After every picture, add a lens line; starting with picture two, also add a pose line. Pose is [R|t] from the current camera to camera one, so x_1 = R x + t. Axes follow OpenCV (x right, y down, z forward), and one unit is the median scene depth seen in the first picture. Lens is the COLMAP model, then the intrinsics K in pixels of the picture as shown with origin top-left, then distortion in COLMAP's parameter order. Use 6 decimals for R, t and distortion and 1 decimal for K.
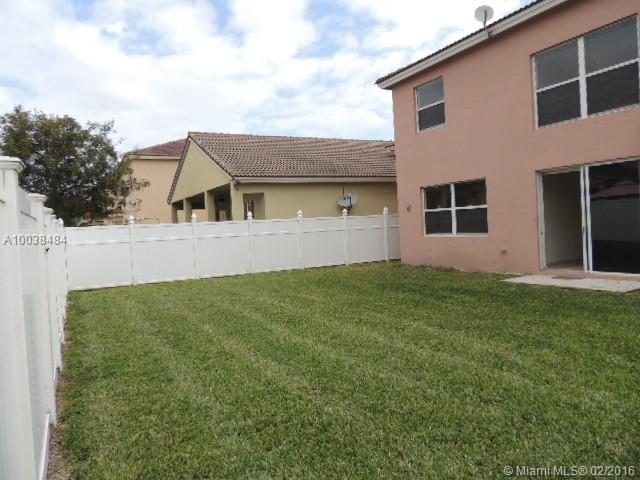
lens RADIAL K [[457.2, 0, 320.0], [0, 457.2, 240.0], [0, 0, 1]] dist [-0.007632, -0.003952]
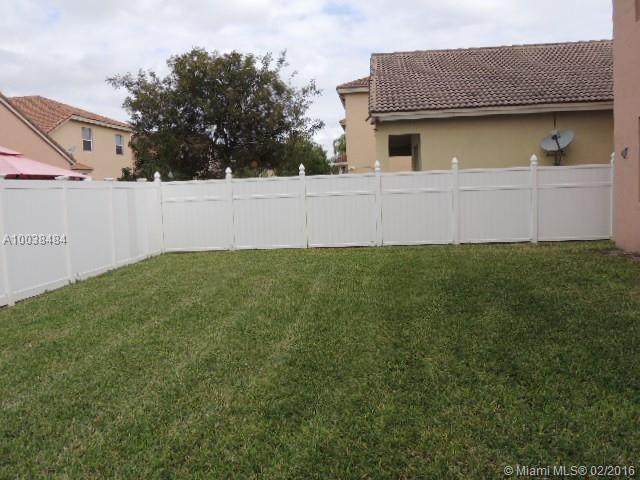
lens RADIAL K [[600.7, 0, 320.0], [0, 600.7, 240.0], [0, 0, 1]] dist [-0.058601, -0.006427]
pose [[0.821905, 0.065100, -0.565892, 0.359191], [-0.018180, 0.995940, 0.088168, -0.021678], [0.569334, -0.062178, 0.819752, 0.170397]]
